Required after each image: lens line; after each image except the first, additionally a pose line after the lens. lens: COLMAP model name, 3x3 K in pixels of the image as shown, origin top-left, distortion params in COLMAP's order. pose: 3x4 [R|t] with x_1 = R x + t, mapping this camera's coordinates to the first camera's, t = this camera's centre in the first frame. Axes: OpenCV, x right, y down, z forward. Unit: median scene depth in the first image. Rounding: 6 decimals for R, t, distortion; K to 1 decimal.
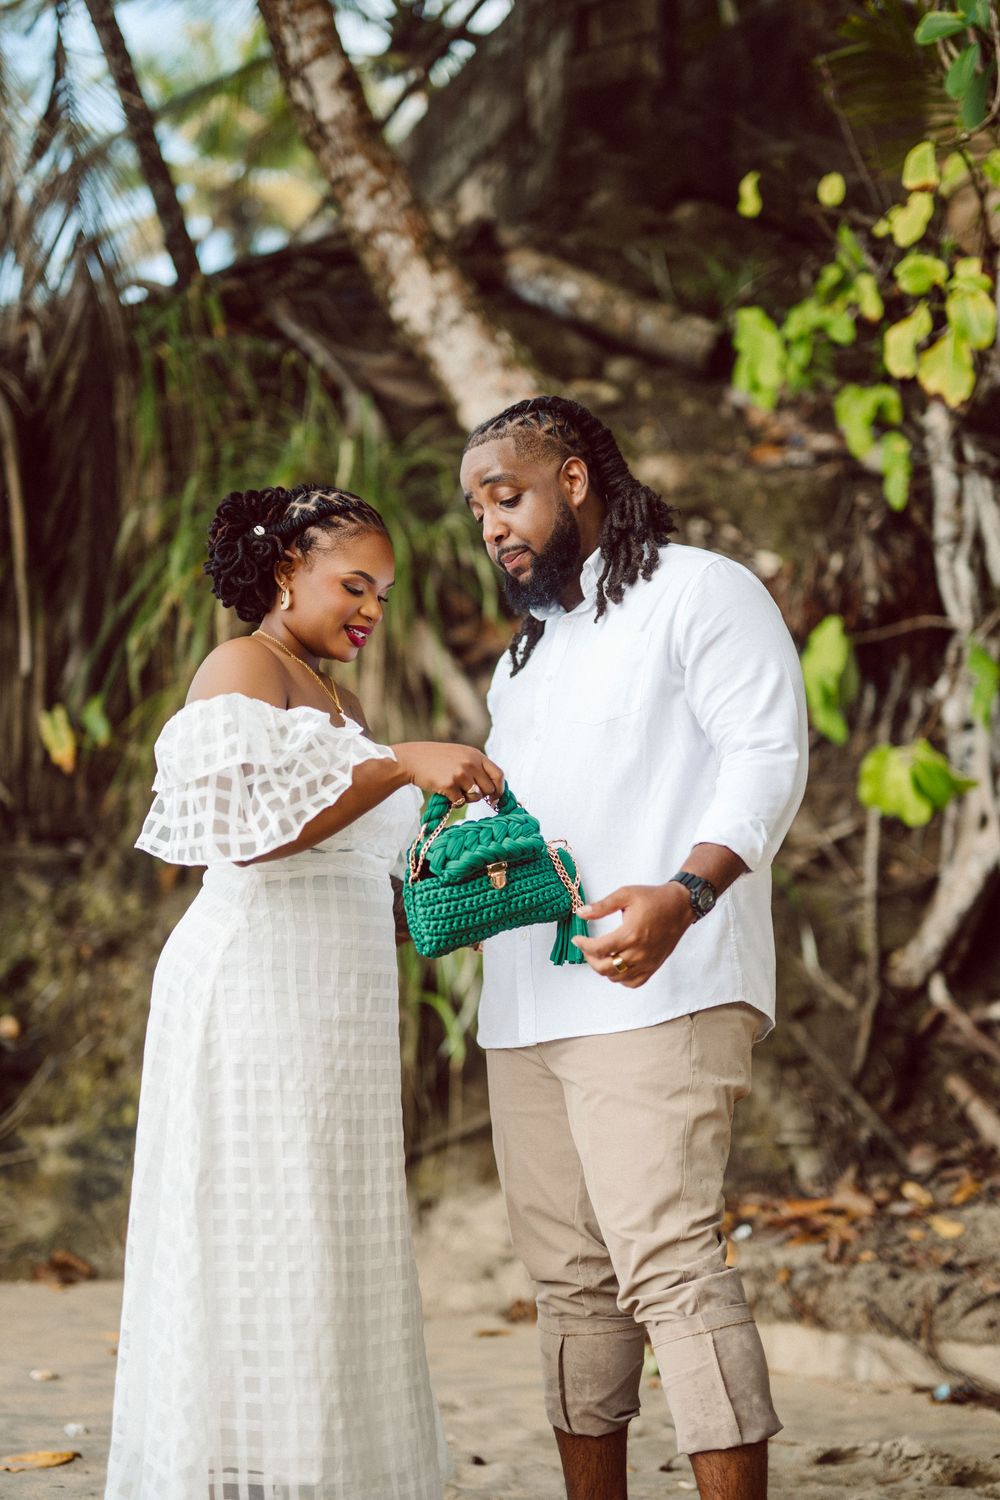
lens RADIAL K [[2151.7, 0, 515.4], [0, 2151.7, 758.6], [0, 0, 1]] dist [0.001249, 0.000000]
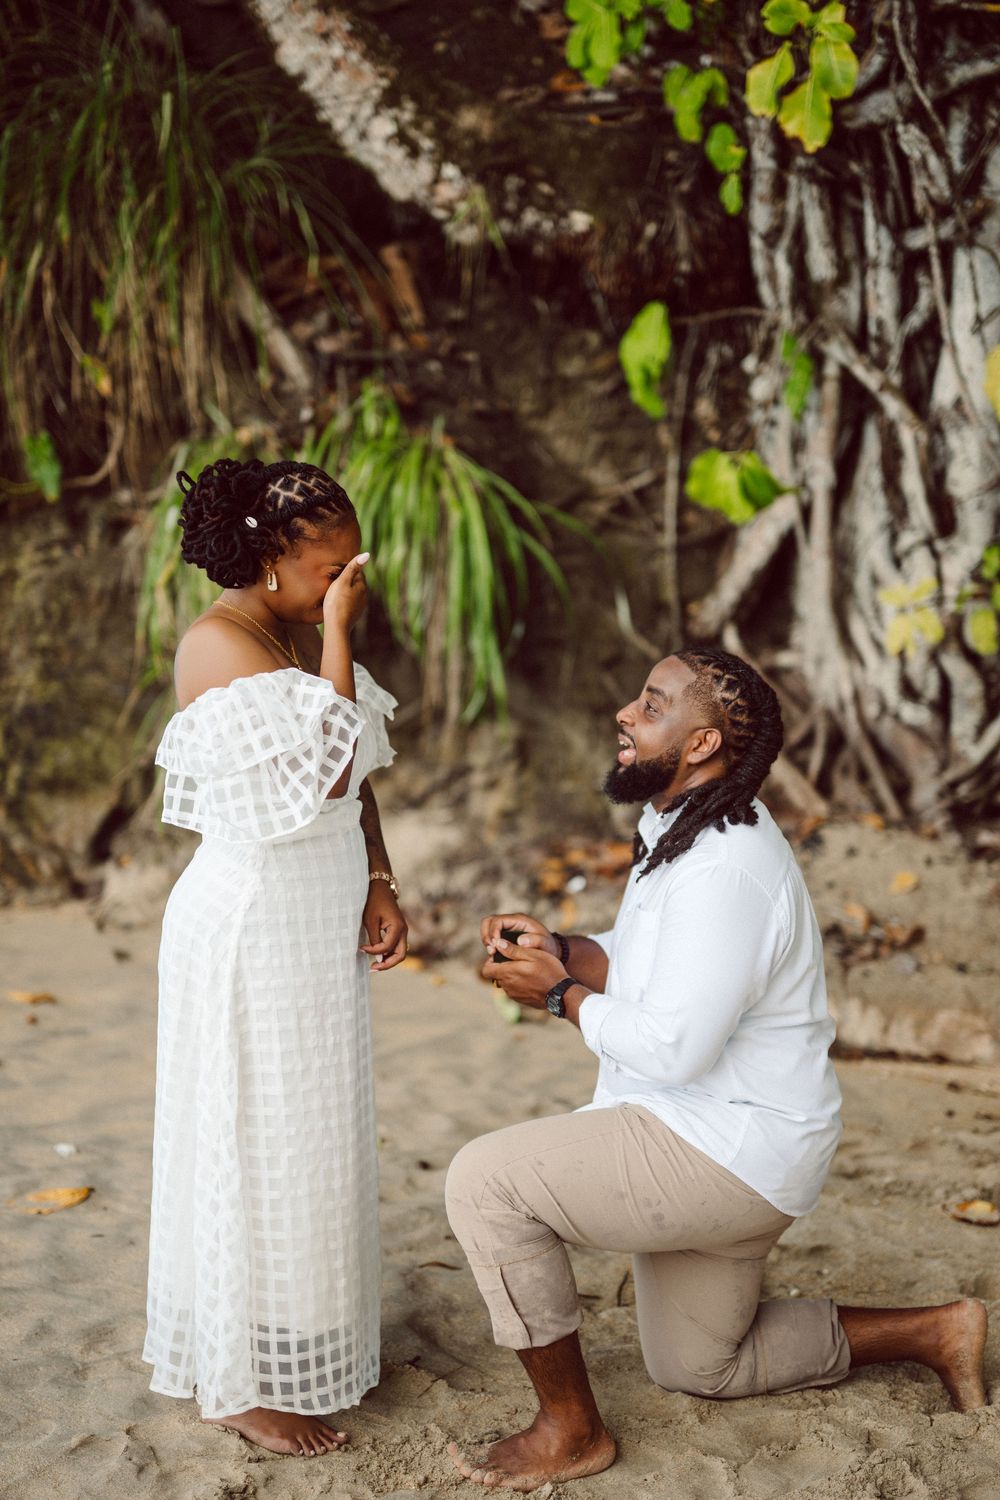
lens RADIAL K [[2151.7, 0, 481.1], [0, 2151.7, 752.5], [0, 0, 1]] dist [0.001249, 0.000000]
pose [[0.986572, -0.028392, 0.160842, -0.104370], [-0.018761, 0.958557, 0.284284, -0.140865], [-0.162247, -0.283484, 0.945152, -0.039345]]
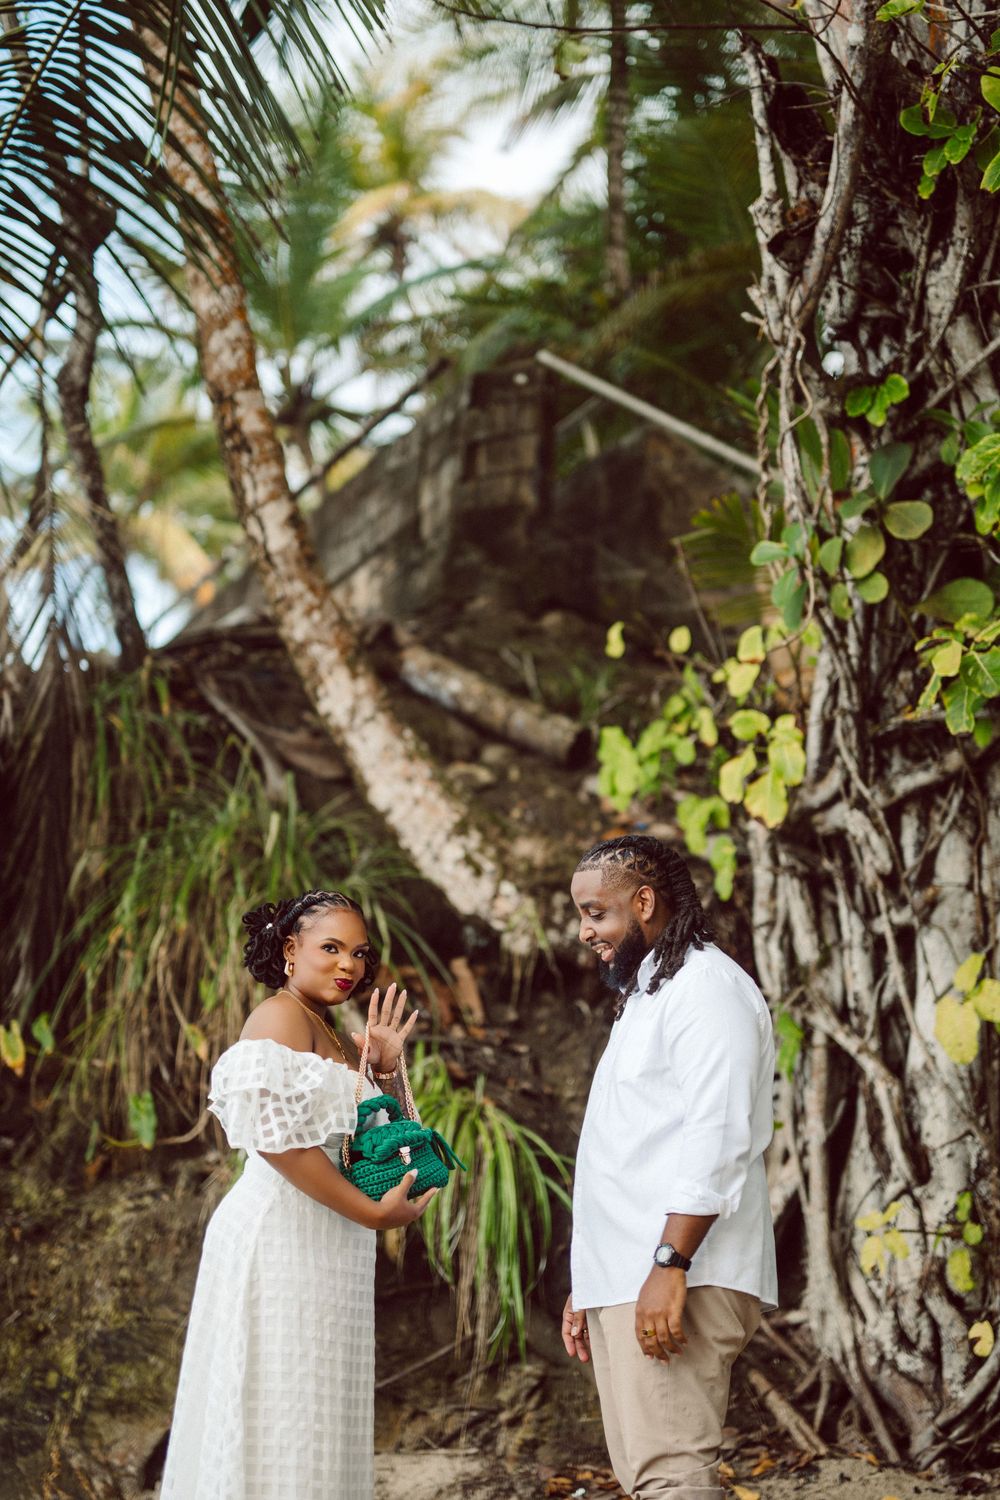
lens RADIAL K [[2151.7, 0, 484.2], [0, 2151.7, 736.7], [0, 0, 1]] dist [0.001249, 0.000000]
pose [[0.996014, 0.060356, 0.065677, -0.043968], [-0.049434, 0.986394, -0.156791, -0.005313], [-0.074247, 0.152919, 0.985446, -0.210284]]
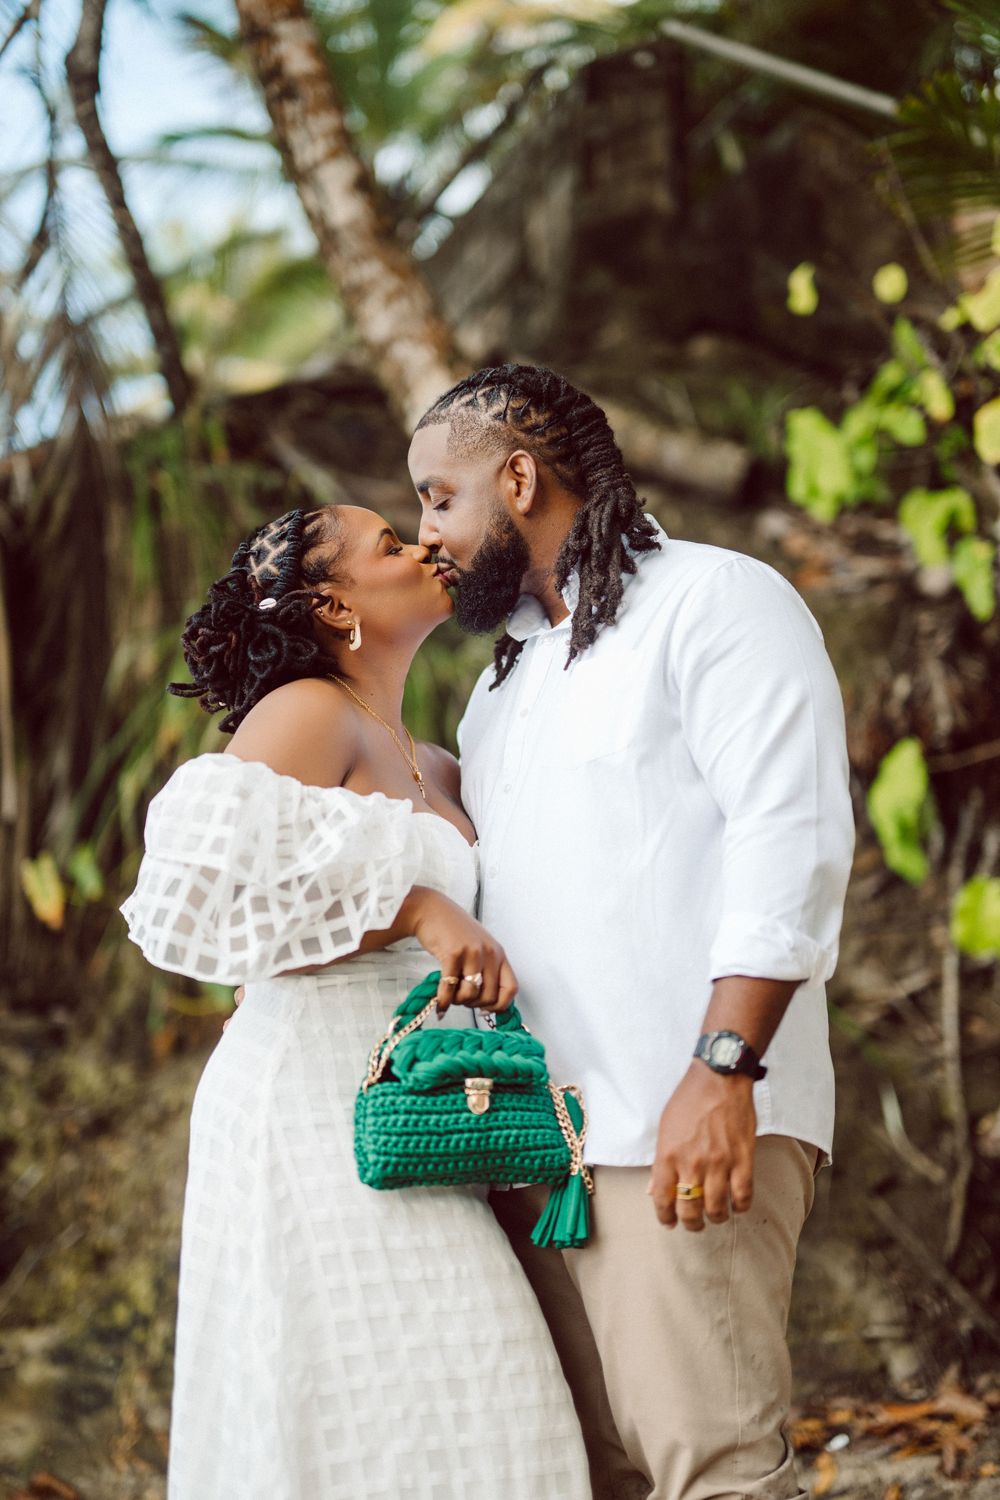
lens RADIAL K [[2151.7, 0, 489.5], [0, 2151.7, 740.9], [0, 0, 1]] dist [0.001249, 0.000000]
pose [[0.999946, -0.009265, 0.004630, -0.029623], [0.009685, 0.994849, -0.100899, 0.021721], [-0.003672, 0.100939, 0.994886, 0.095316]]
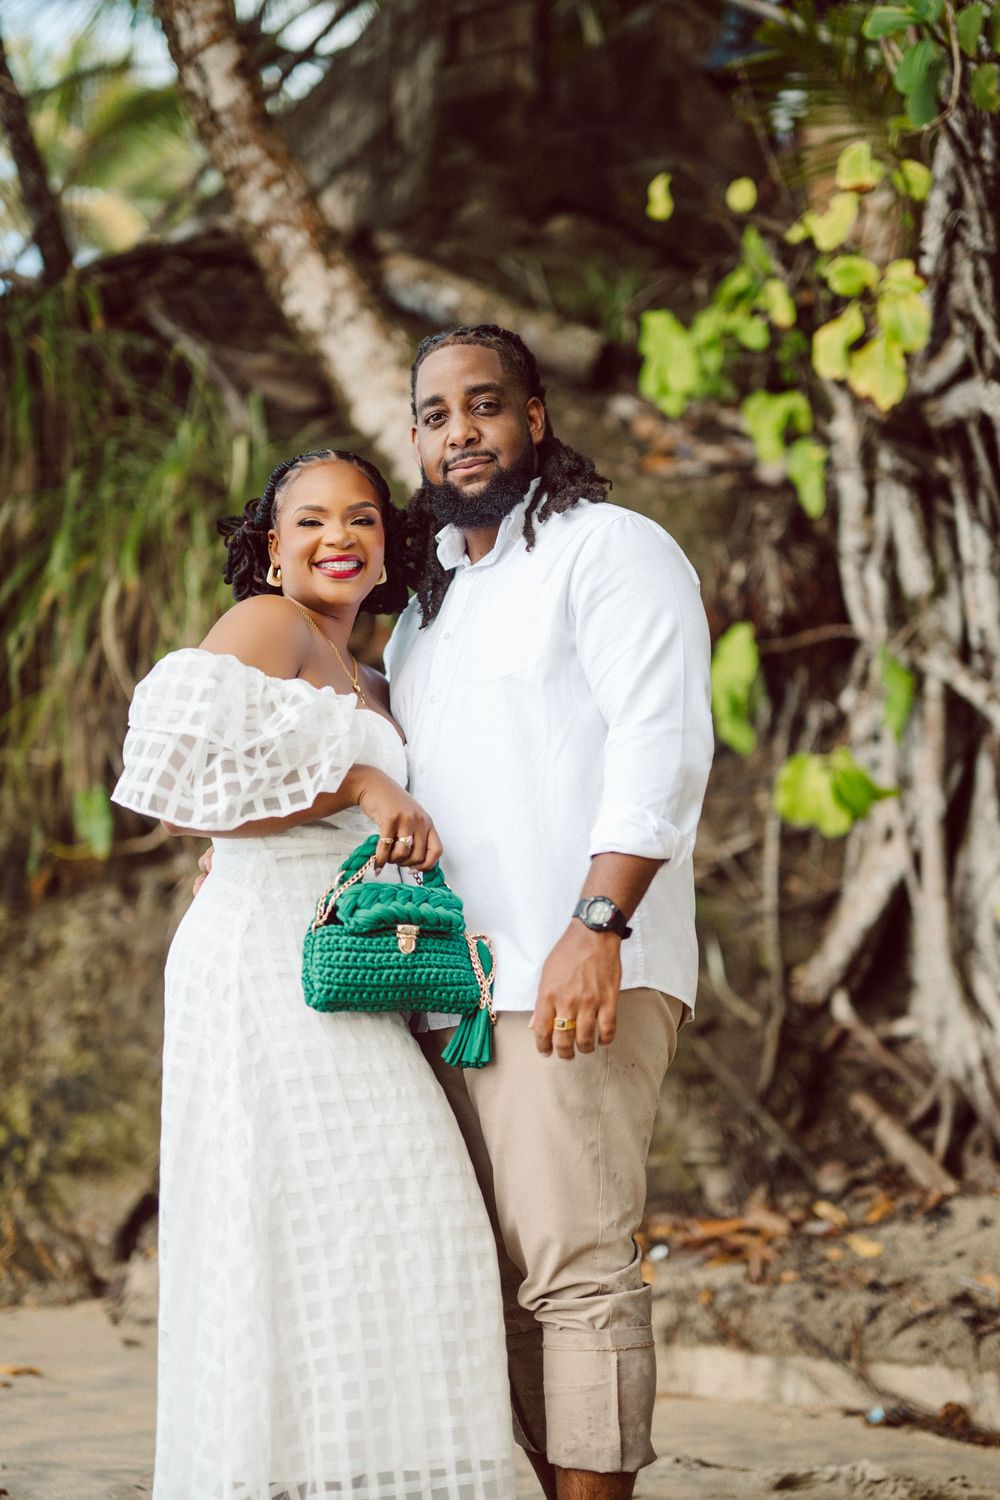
lens RADIAL K [[2151.7, 0, 495.8], [0, 2151.7, 736.6], [0, 0, 1]] dist [0.001249, 0.000000]
pose [[0.996142, 0.013895, 0.086654, -0.045483], [-0.011609, 0.999573, -0.026833, 0.012014], [-0.086990, 0.025723, 0.995877, 0.028990]]
